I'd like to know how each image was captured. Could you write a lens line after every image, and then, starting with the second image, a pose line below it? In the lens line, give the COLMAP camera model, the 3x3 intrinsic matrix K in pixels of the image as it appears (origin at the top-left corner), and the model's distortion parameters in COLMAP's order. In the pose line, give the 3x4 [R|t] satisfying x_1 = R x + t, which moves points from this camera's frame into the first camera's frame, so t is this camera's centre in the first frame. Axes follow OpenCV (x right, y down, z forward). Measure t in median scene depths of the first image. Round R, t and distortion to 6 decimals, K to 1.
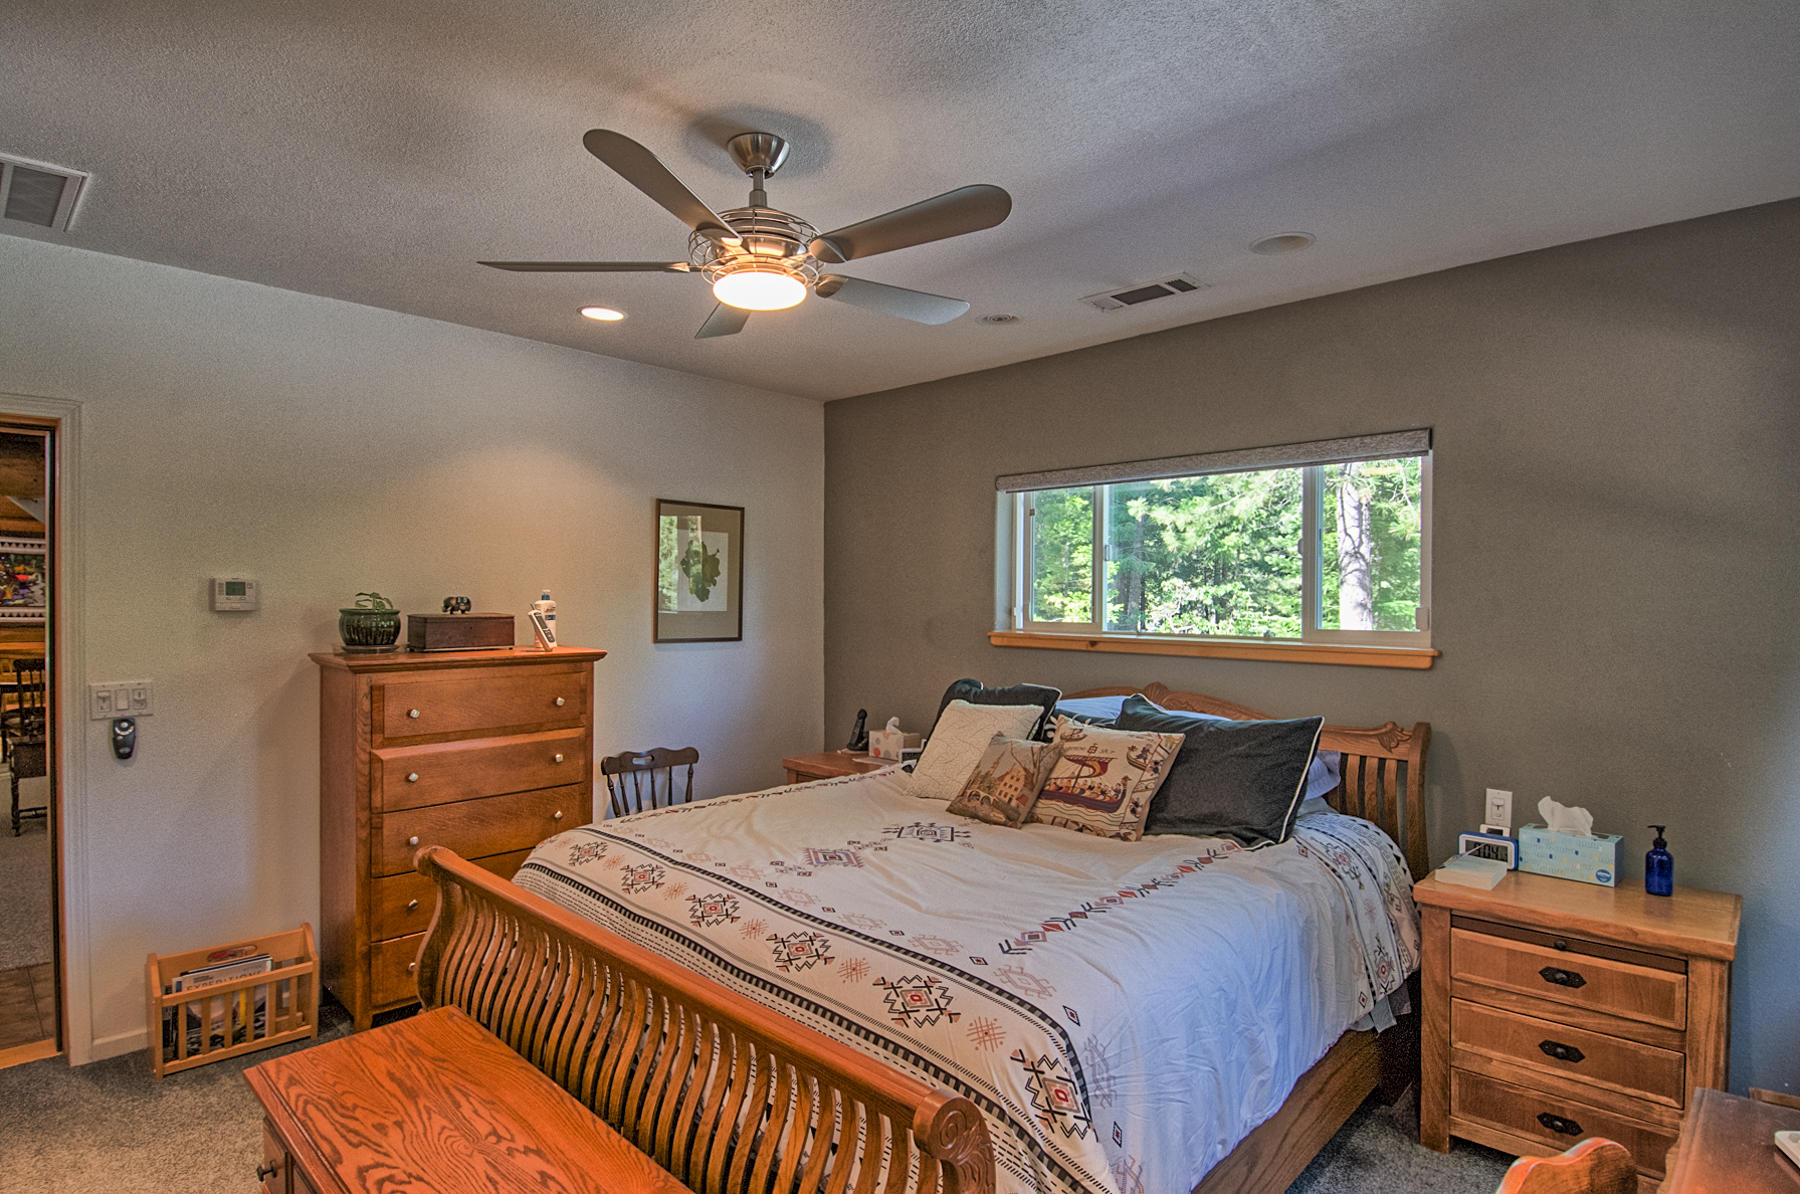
lens RADIAL K [[943.9, 0, 898.6], [0, 943.9, 608.4], [0, 0, 1]] dist [0.027347, -0.037716]
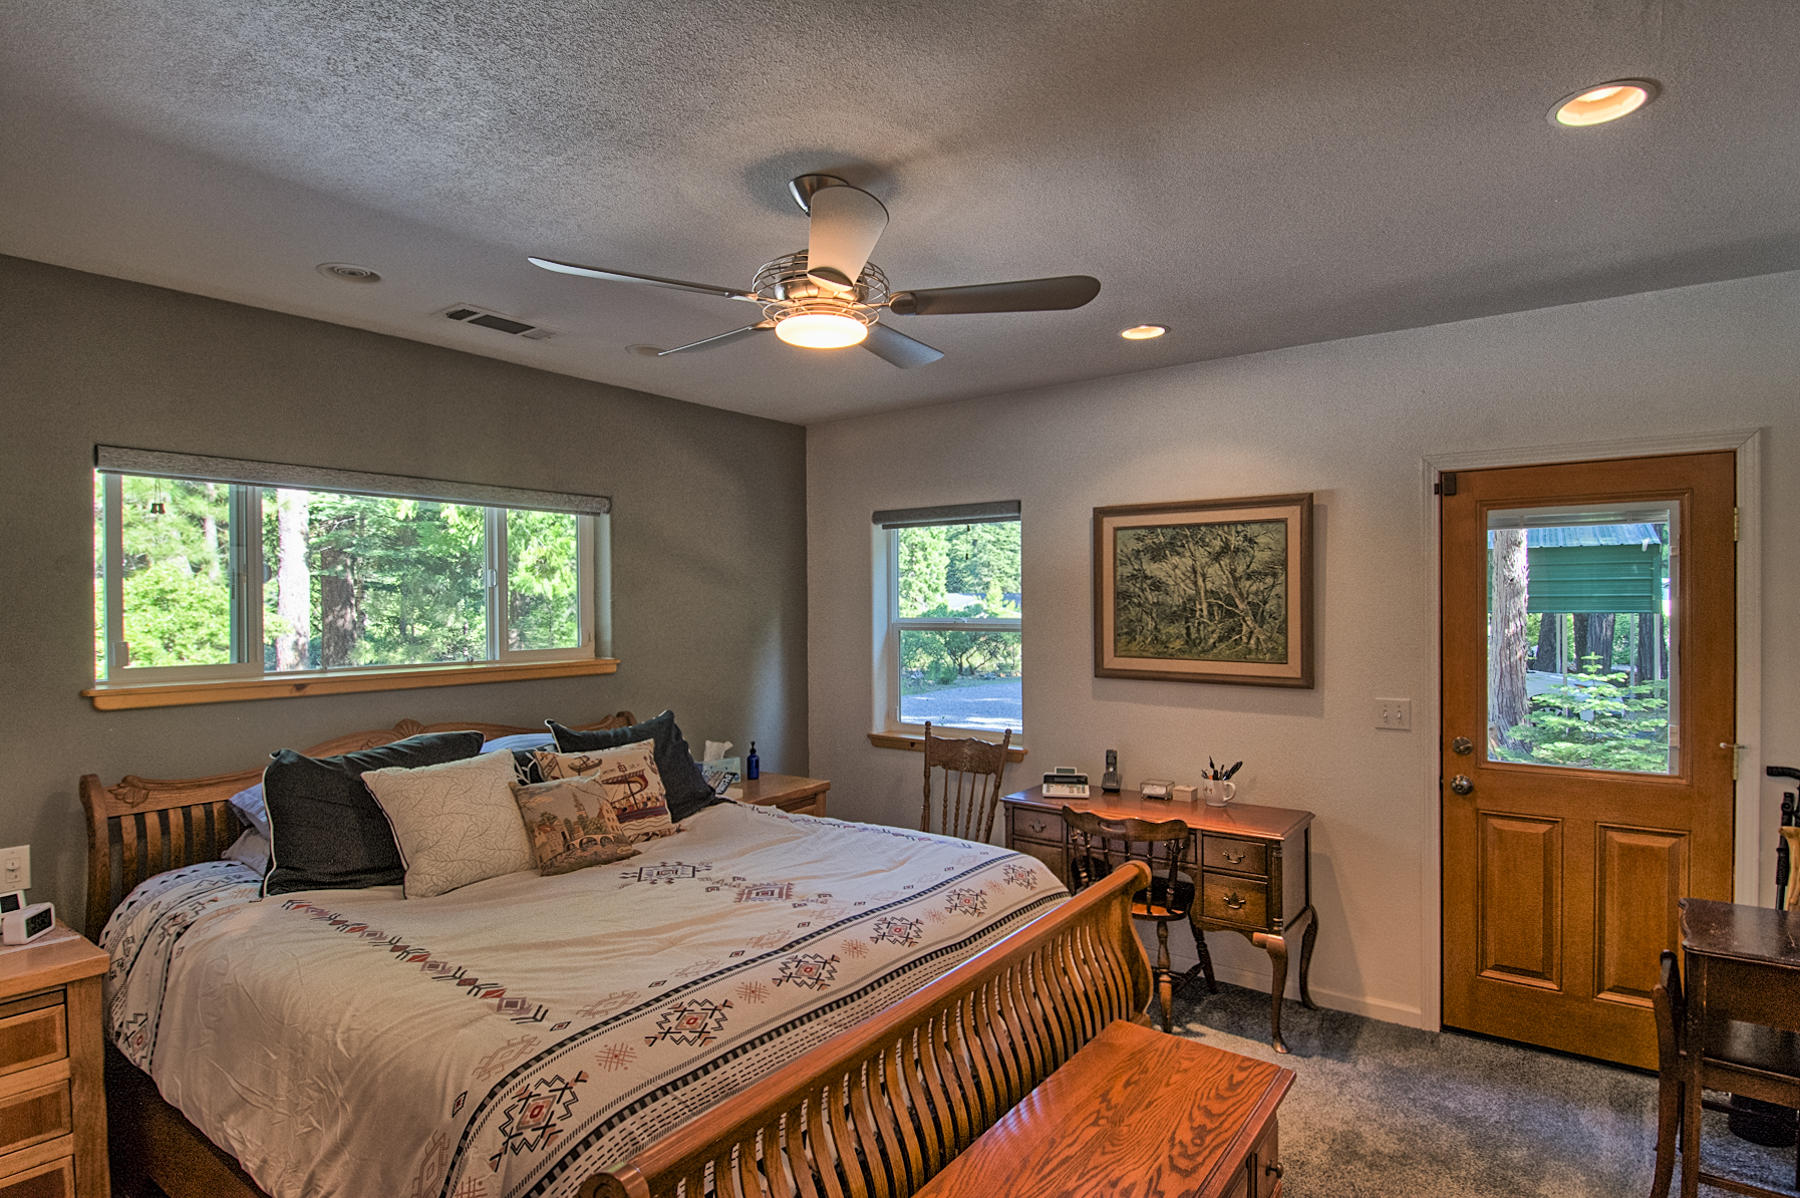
lens RADIAL K [[943.9, 0, 898.6], [0, 943.9, 610.4], [0, 0, 1]] dist [0.027347, -0.037716]
pose [[-0.143797, -0.010934, 0.989547, -1.076079], [0.019270, 0.999718, 0.013846, -0.047043], [-0.989420, 0.021060, -0.143546, 0.995501]]
